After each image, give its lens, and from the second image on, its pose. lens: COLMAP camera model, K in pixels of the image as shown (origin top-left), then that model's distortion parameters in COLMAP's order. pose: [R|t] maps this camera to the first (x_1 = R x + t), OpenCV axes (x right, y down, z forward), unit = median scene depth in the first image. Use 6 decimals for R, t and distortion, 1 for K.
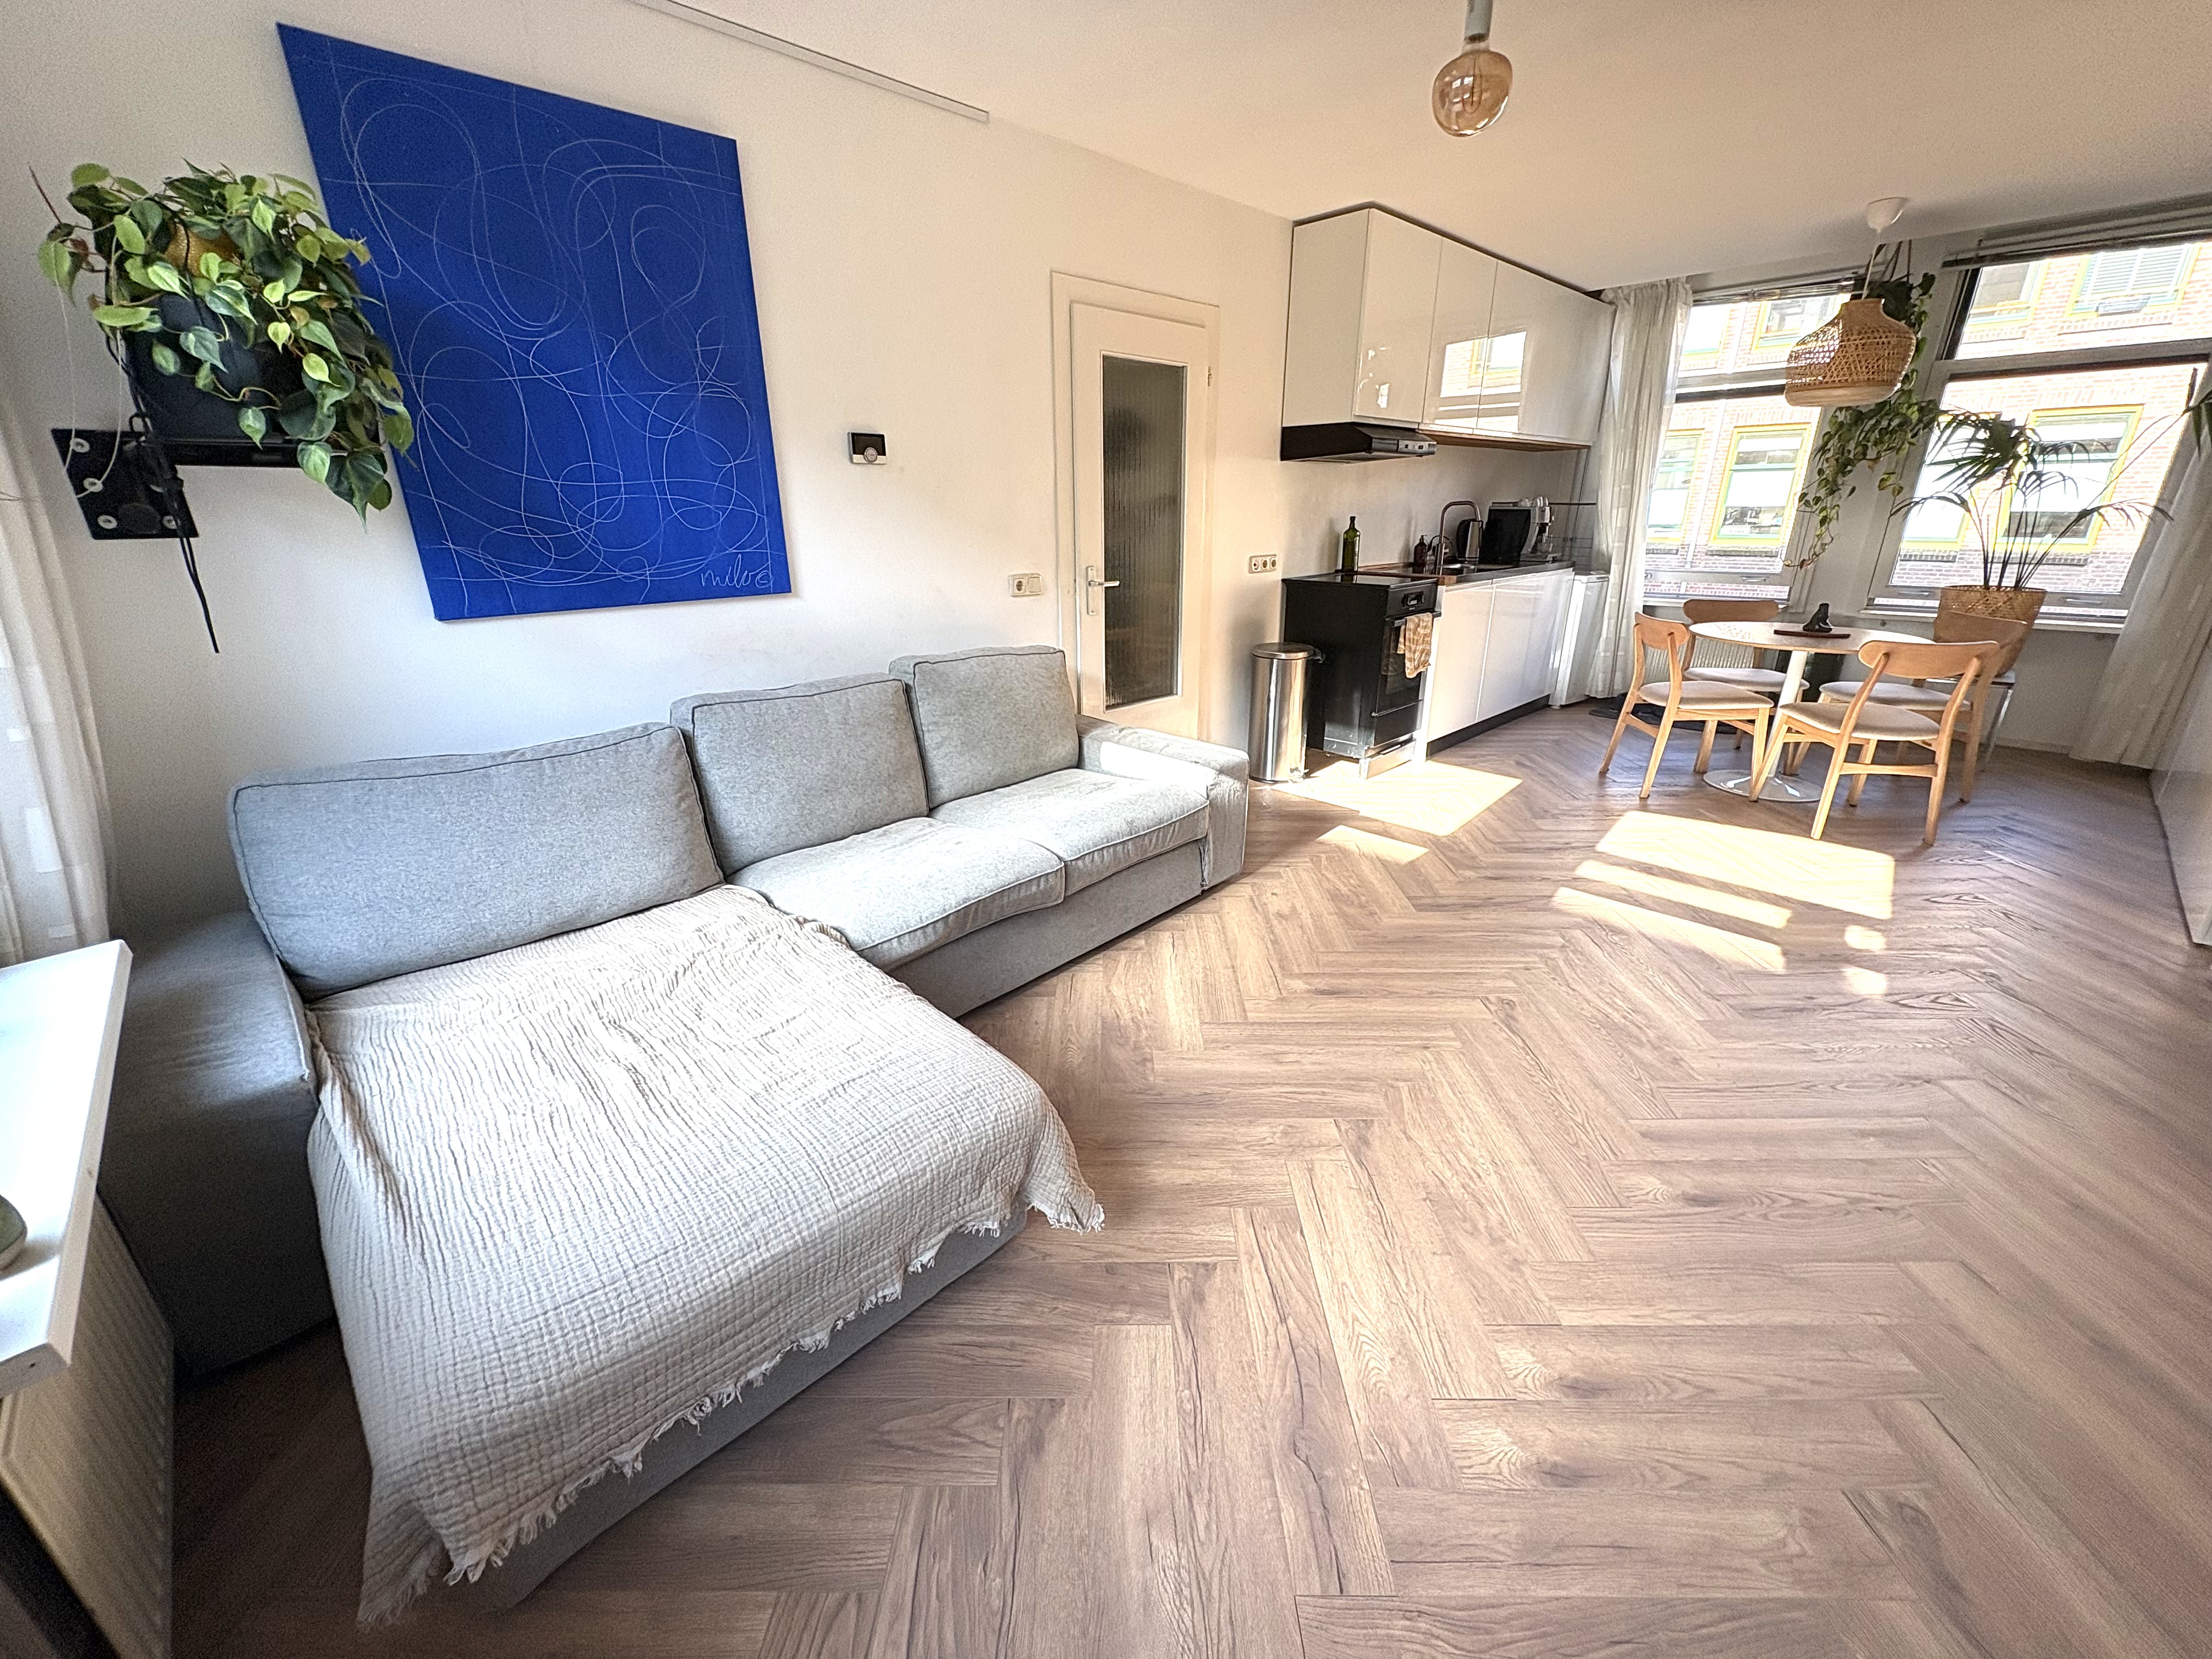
lens RADIAL K [[879.8, 0, 1106.0], [0, 879.8, 829.5], [0, 0, 1]] dist [-0.000664, -0.000061]
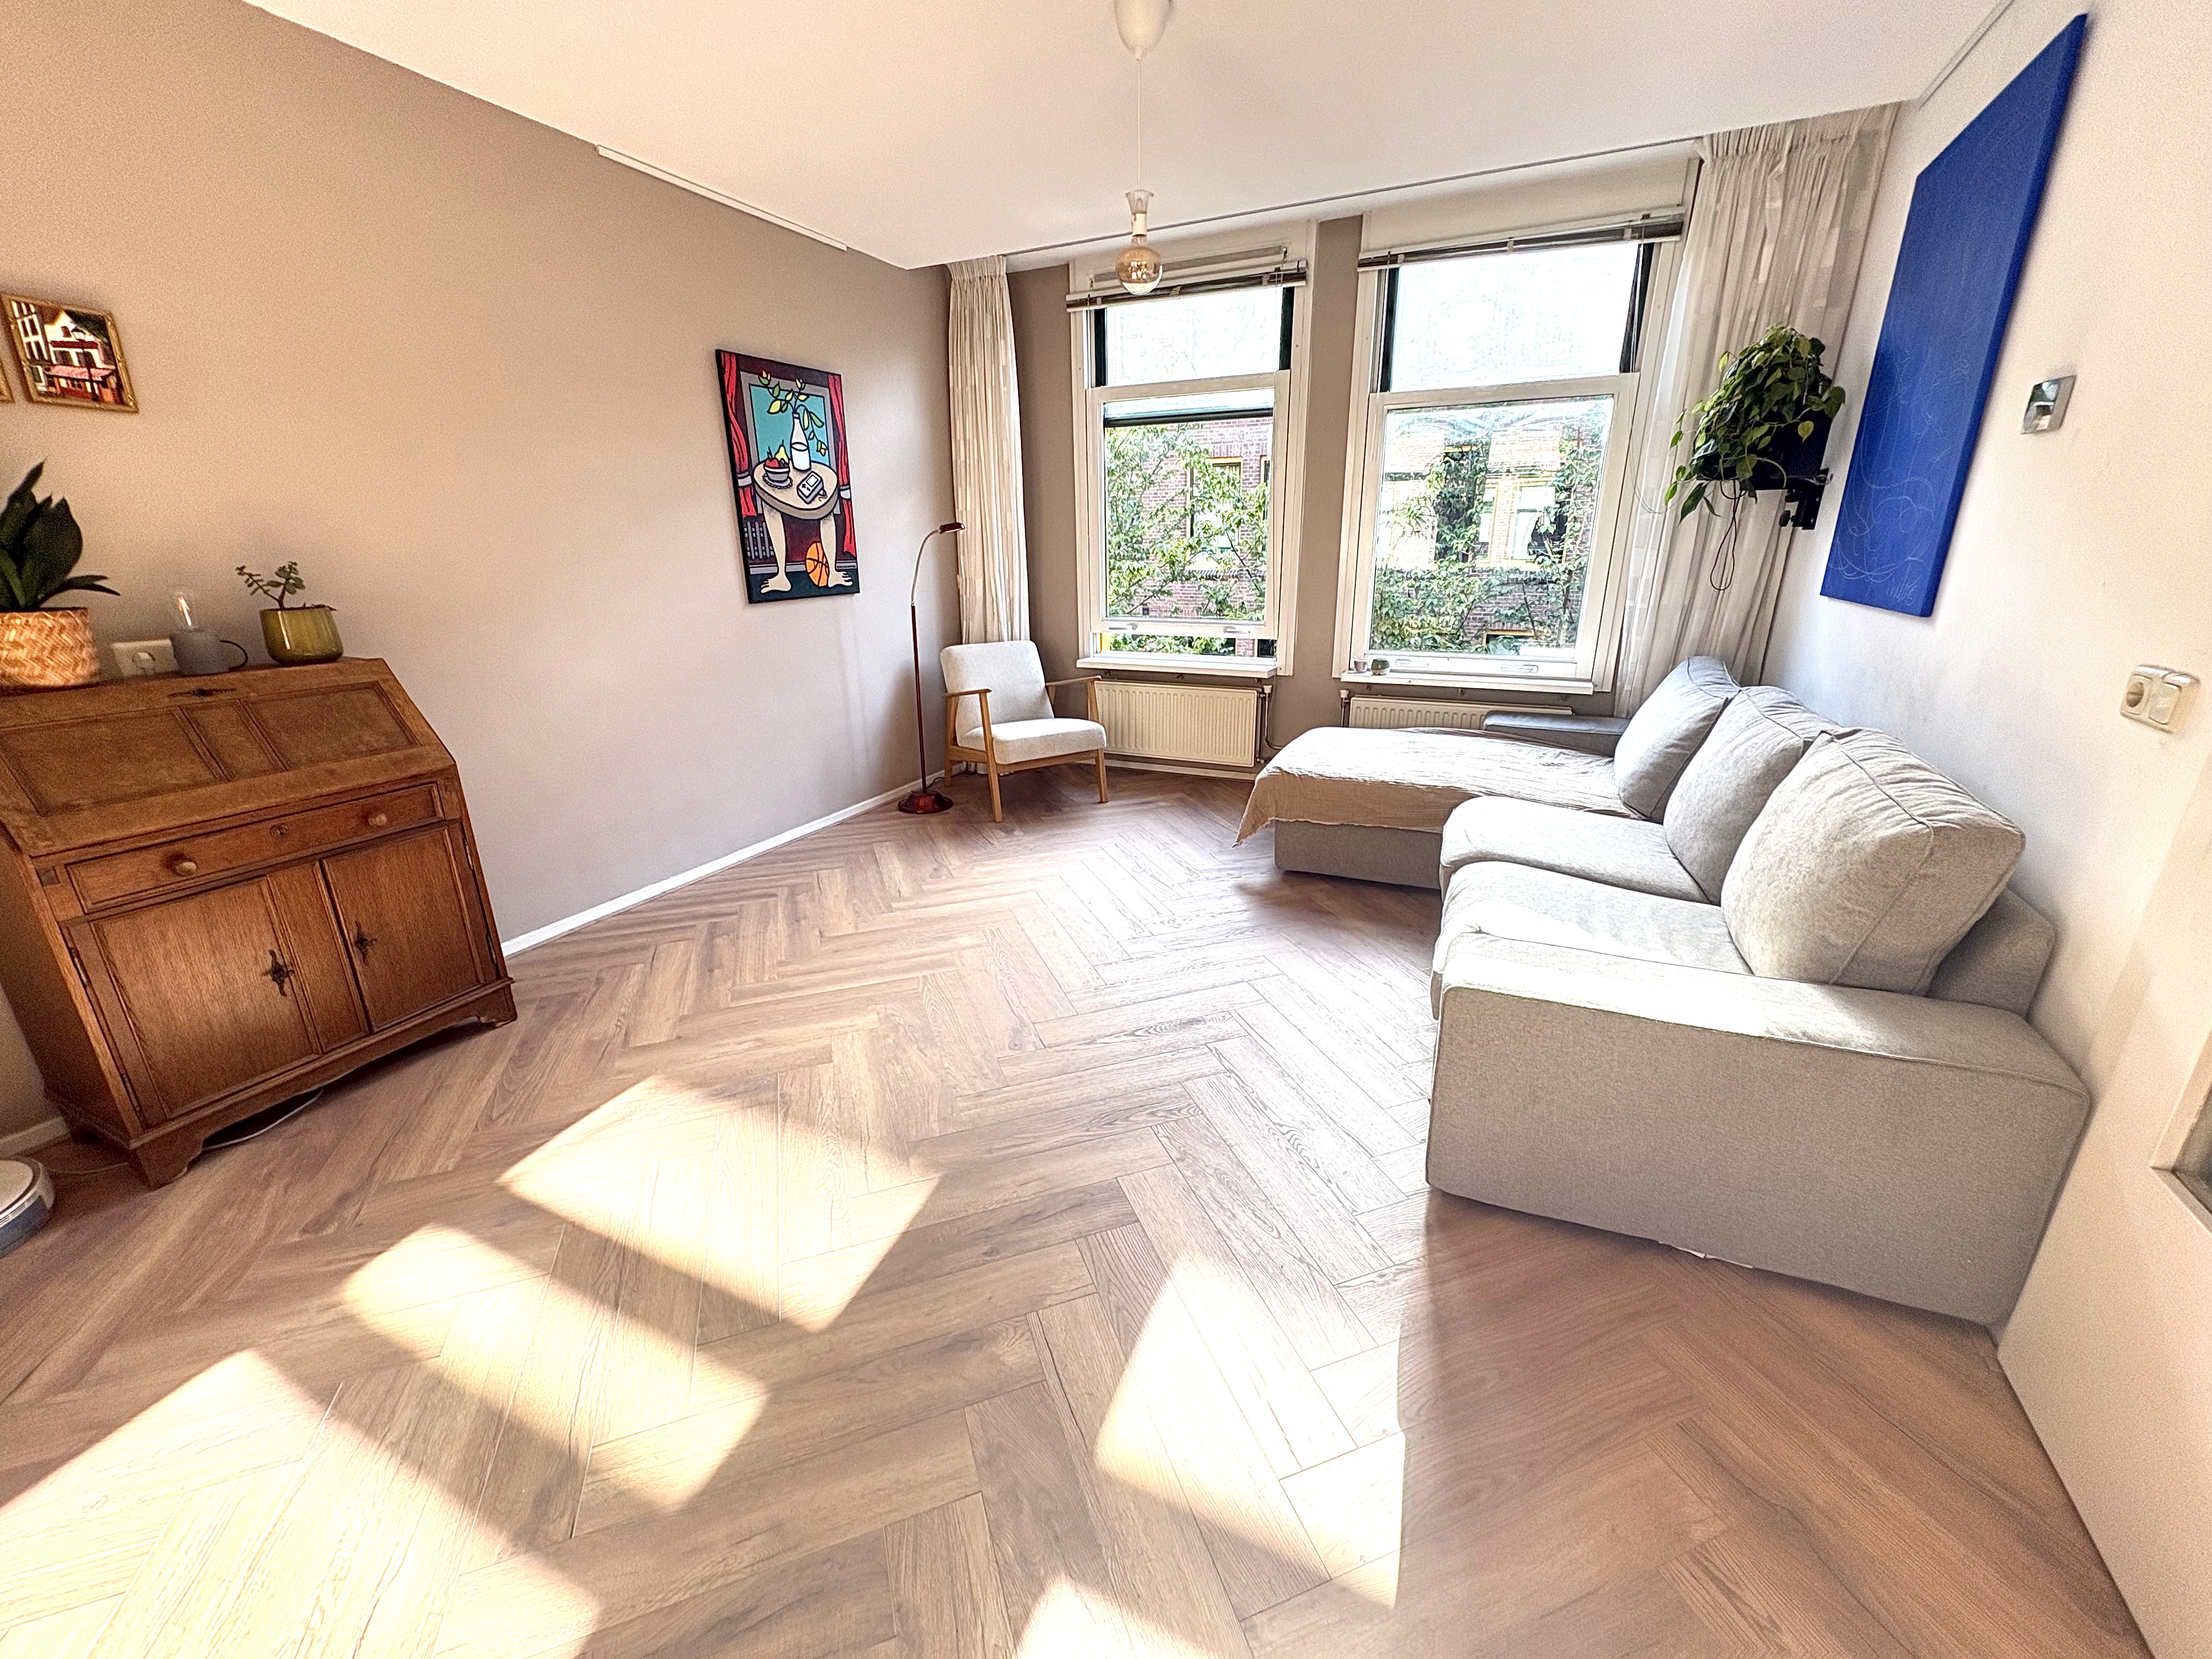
lens RADIAL K [[898.7, 0, 1106.0], [0, 898.7, 829.5], [0, 0, 1]] dist [0.001223, 0.000114]
pose [[-0.938700, 0.125509, -0.321077, 0.297836], [-0.102273, 0.788051, 0.607055, -0.267337], [0.329216, 0.602679, -0.726907, 0.732156]]
